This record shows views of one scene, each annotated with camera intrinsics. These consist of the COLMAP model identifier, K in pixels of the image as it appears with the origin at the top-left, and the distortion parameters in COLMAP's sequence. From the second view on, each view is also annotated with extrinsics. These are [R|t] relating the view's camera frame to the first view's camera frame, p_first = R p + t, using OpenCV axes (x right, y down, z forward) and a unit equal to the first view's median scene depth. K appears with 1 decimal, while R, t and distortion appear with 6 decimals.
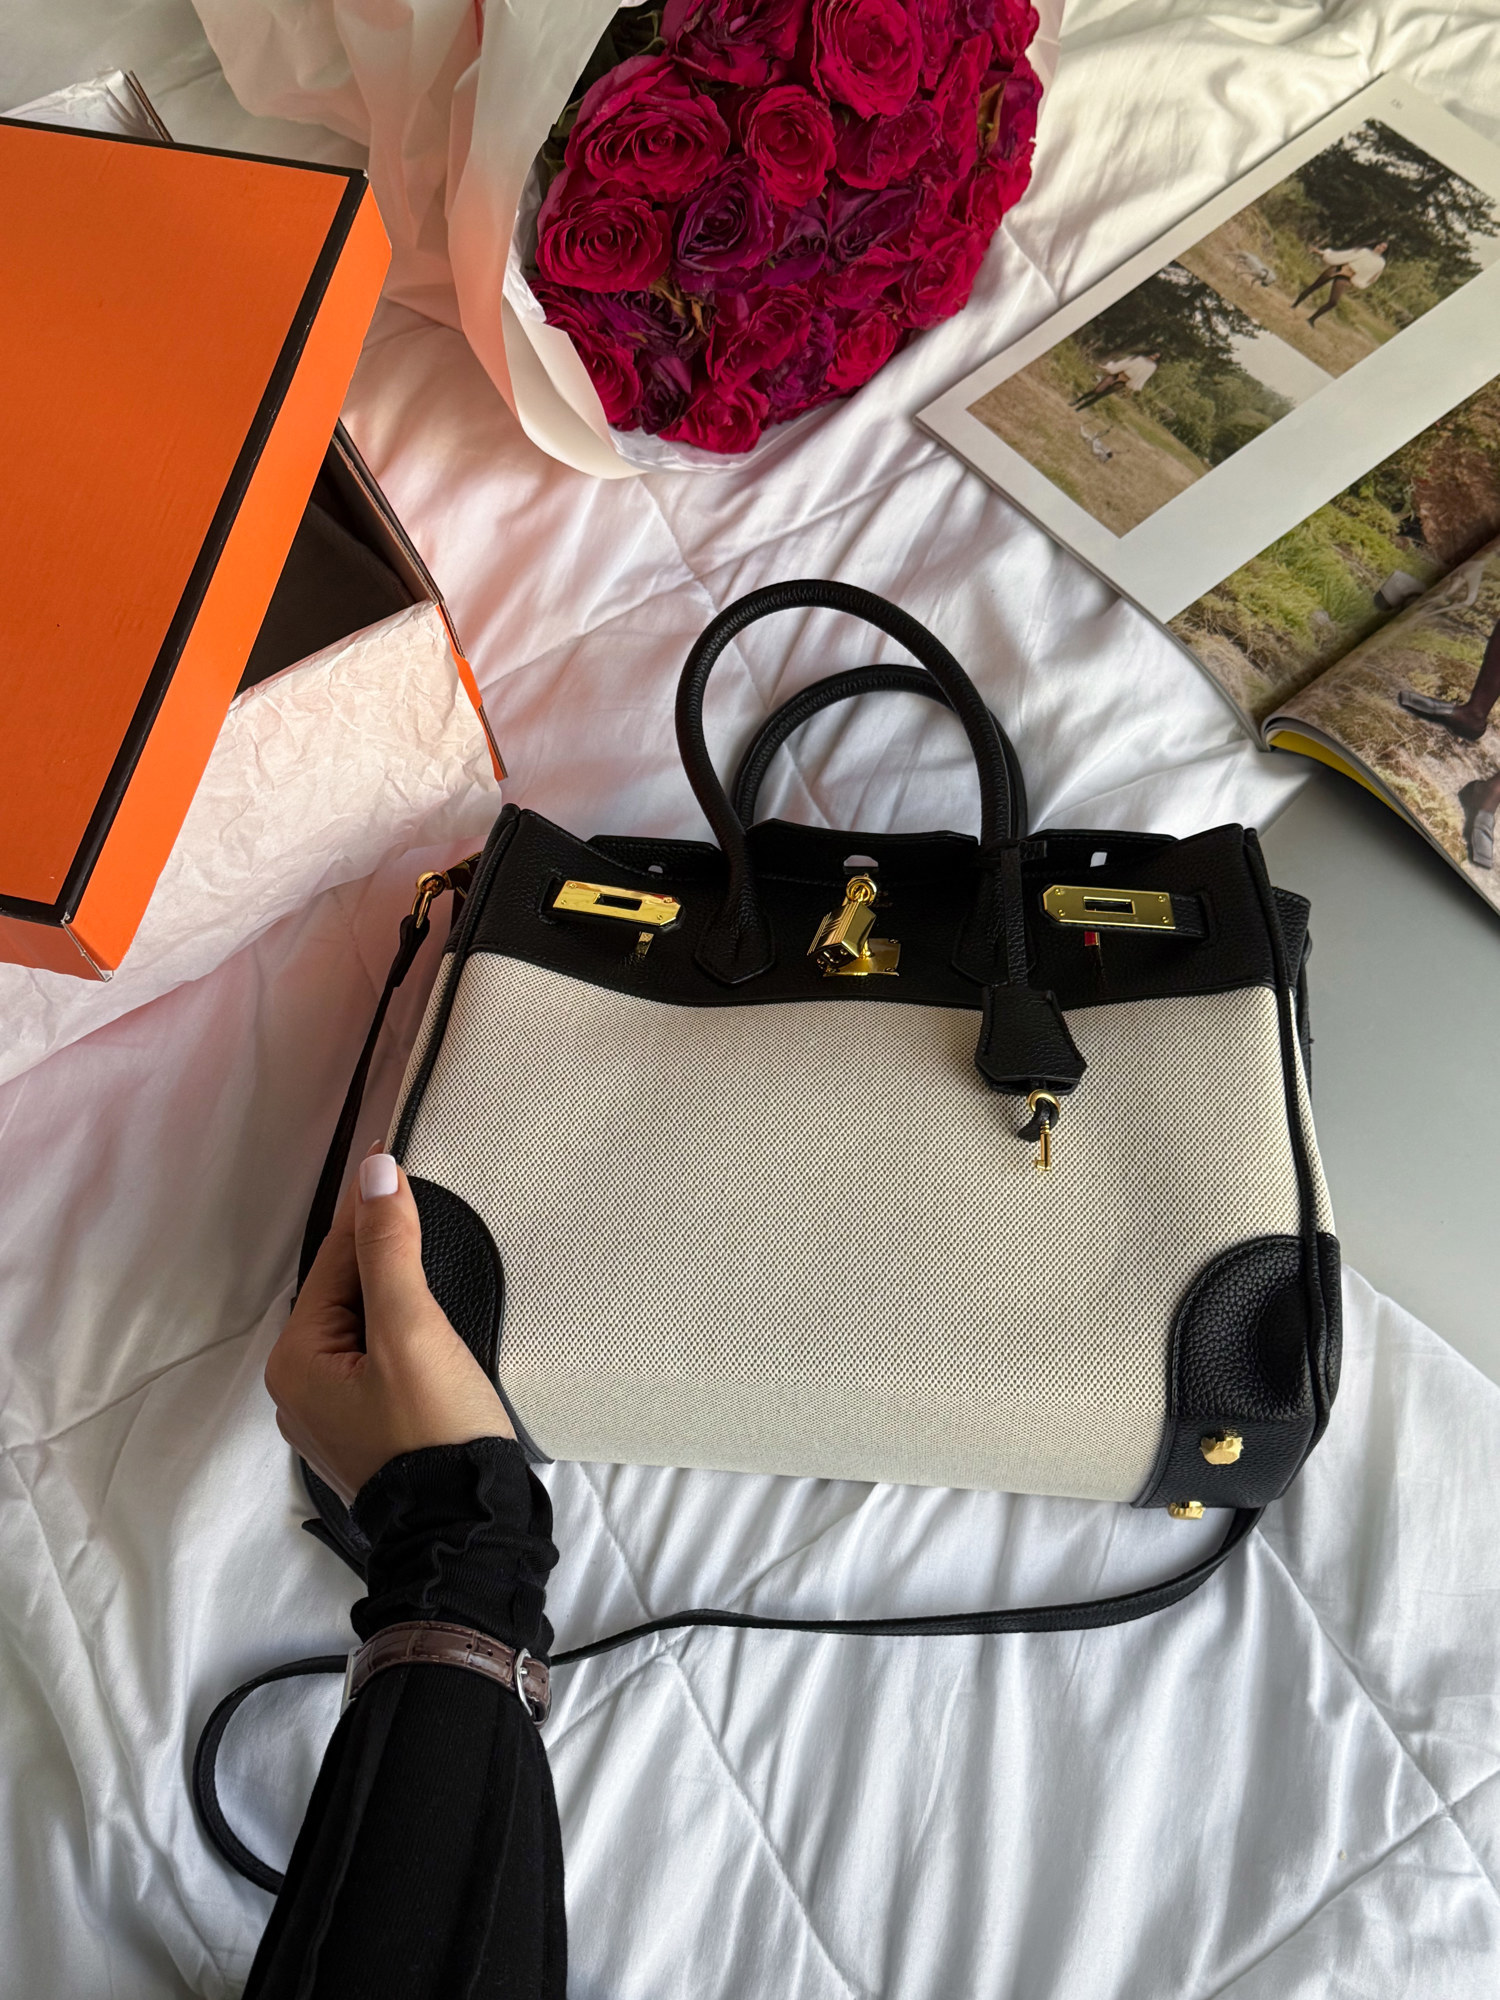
lens RADIAL K [[2023.2, 0, 751.7], [0, 2023.2, 996.9], [0, 0, 1]] dist [0.192139, -0.481963]
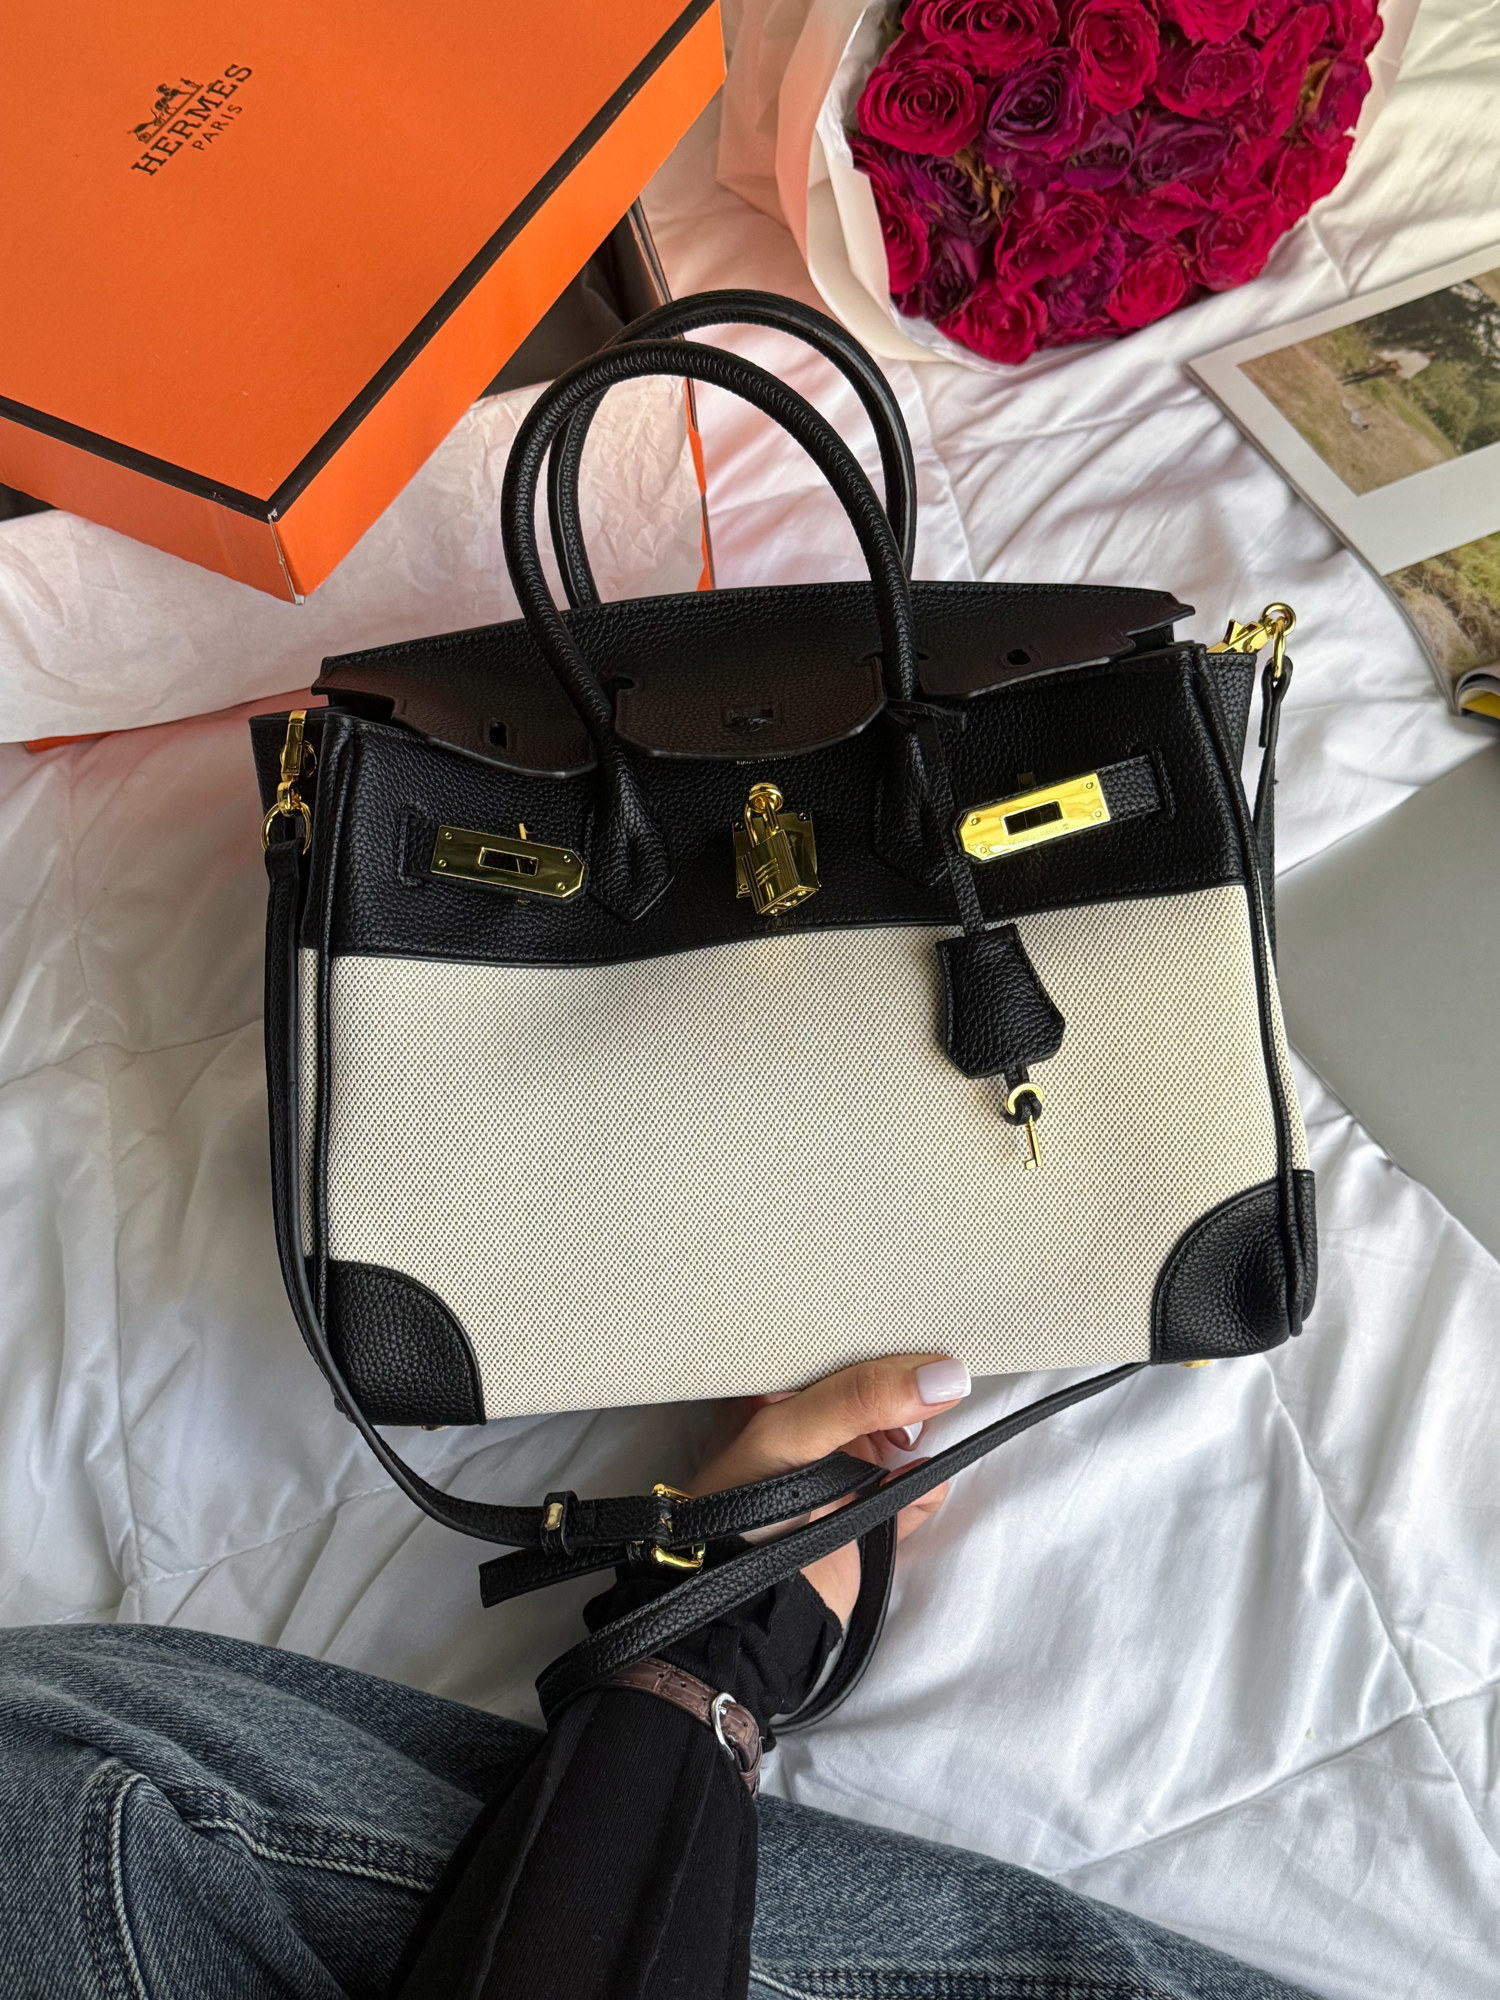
lens RADIAL K [[2076.9, 0, 756.0], [0, 2076.9, 999.9], [0, 0, 1]] dist [0.039509, -0.126337]
pose [[0.967189, 0.226007, -0.116047, 0.067727], [-0.236928, 0.967268, -0.090869, 0.180174], [0.091712, 0.115382, 0.989078, -0.016409]]
